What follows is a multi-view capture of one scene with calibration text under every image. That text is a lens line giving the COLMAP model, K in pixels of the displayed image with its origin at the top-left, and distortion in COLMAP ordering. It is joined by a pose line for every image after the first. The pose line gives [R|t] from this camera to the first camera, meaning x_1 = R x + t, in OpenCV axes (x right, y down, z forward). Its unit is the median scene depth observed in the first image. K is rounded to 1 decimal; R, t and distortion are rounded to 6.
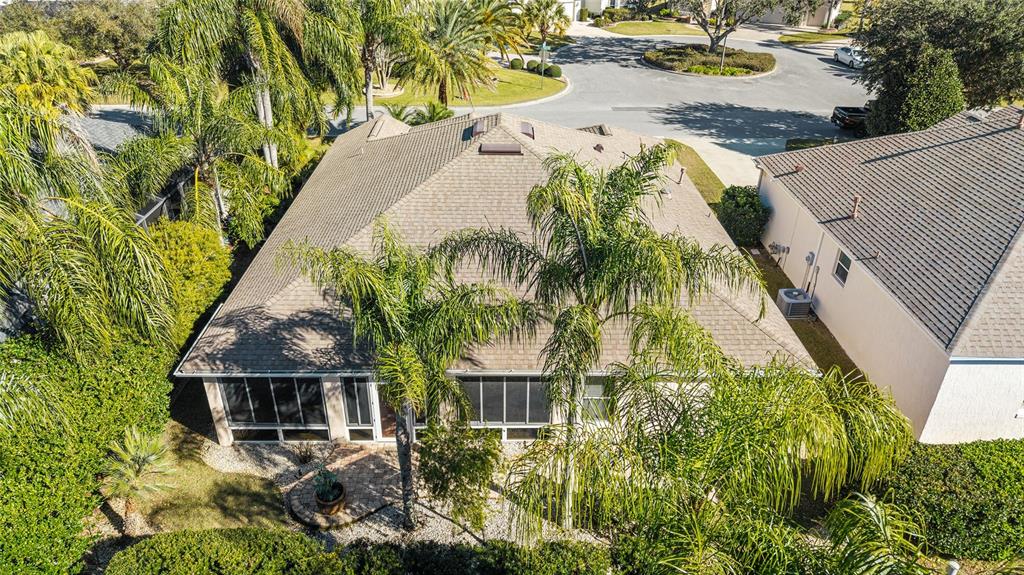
lens RADIAL K [[688.2, 0, 508.8], [0, 688.2, 284.1], [0, 0, 1]] dist [0.053618, -0.077226]
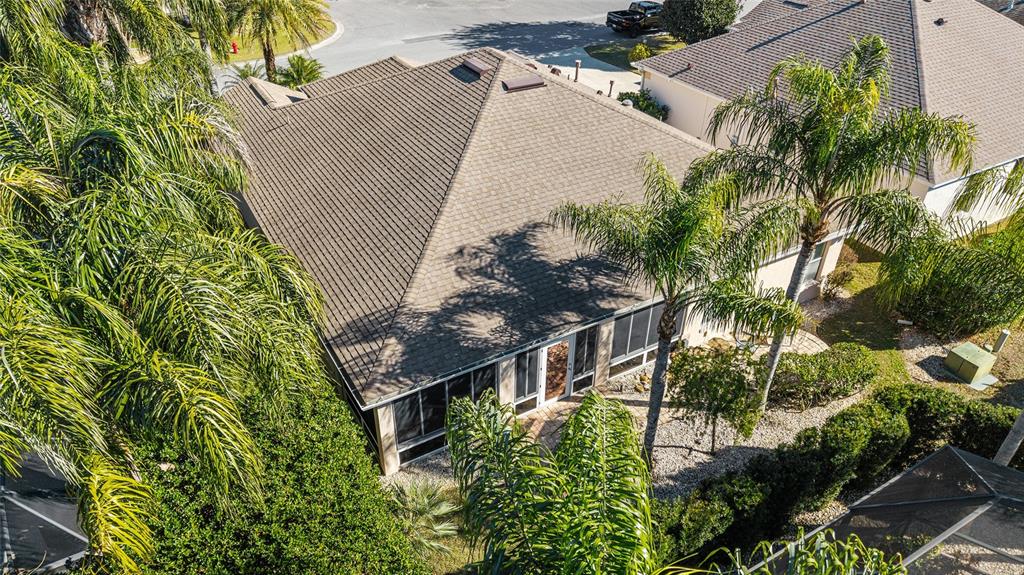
lens RADIAL K [[697.3, 0, 512.0], [0, 697.3, 287.5], [0, 0, 1]] dist [0.049568, -0.082146]
pose [[0.867919, -0.276859, 0.412390, -0.566580], [0.239537, 0.960625, 0.140787, -0.075346], [-0.435131, -0.023409, 0.900063, 0.155026]]
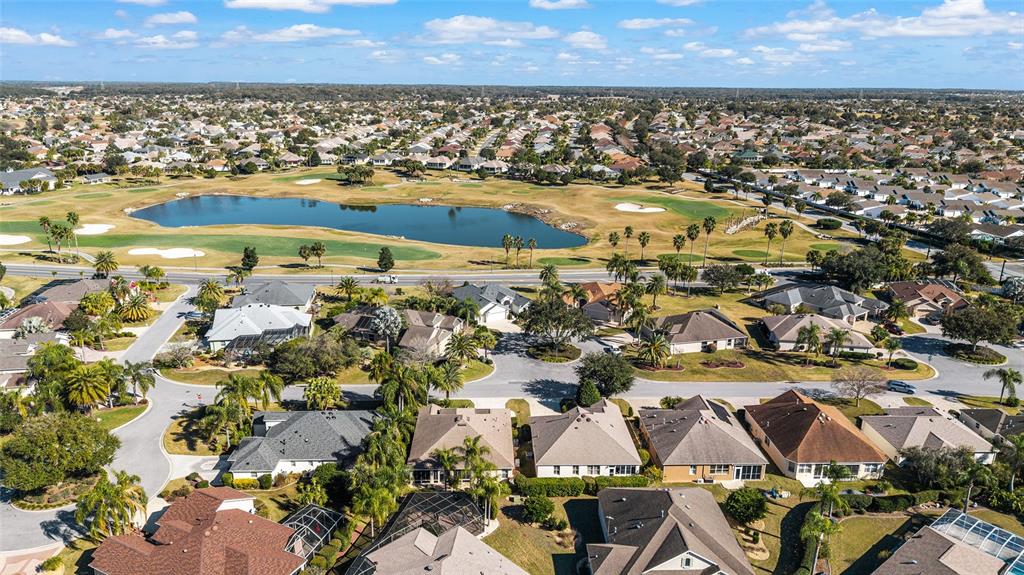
lens RADIAL K [[688.2, 0, 508.8], [0, 688.2, 284.1], [0, 0, 1]] dist [0.053618, -0.077226]
pose [[0.999701, -0.012974, 0.020704, 0.269071], [0.017236, 0.975060, -0.221270, -0.090016], [-0.017317, 0.221561, 0.974993, -4.664991]]
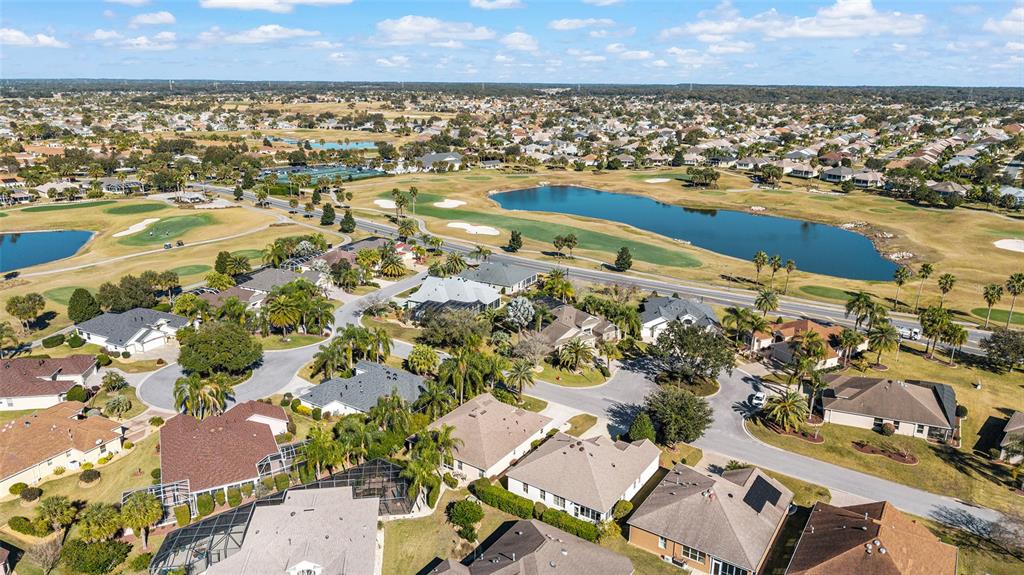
lens RADIAL K [[688.2, 0, 508.8], [0, 688.2, 284.1], [0, 0, 1]] dist [0.053618, -0.077226]
pose [[0.815752, 0.152964, -0.557809, 3.286825], [-0.275250, 0.950860, -0.141785, -0.536394], [0.508710, 0.269198, 0.817769, -3.697093]]
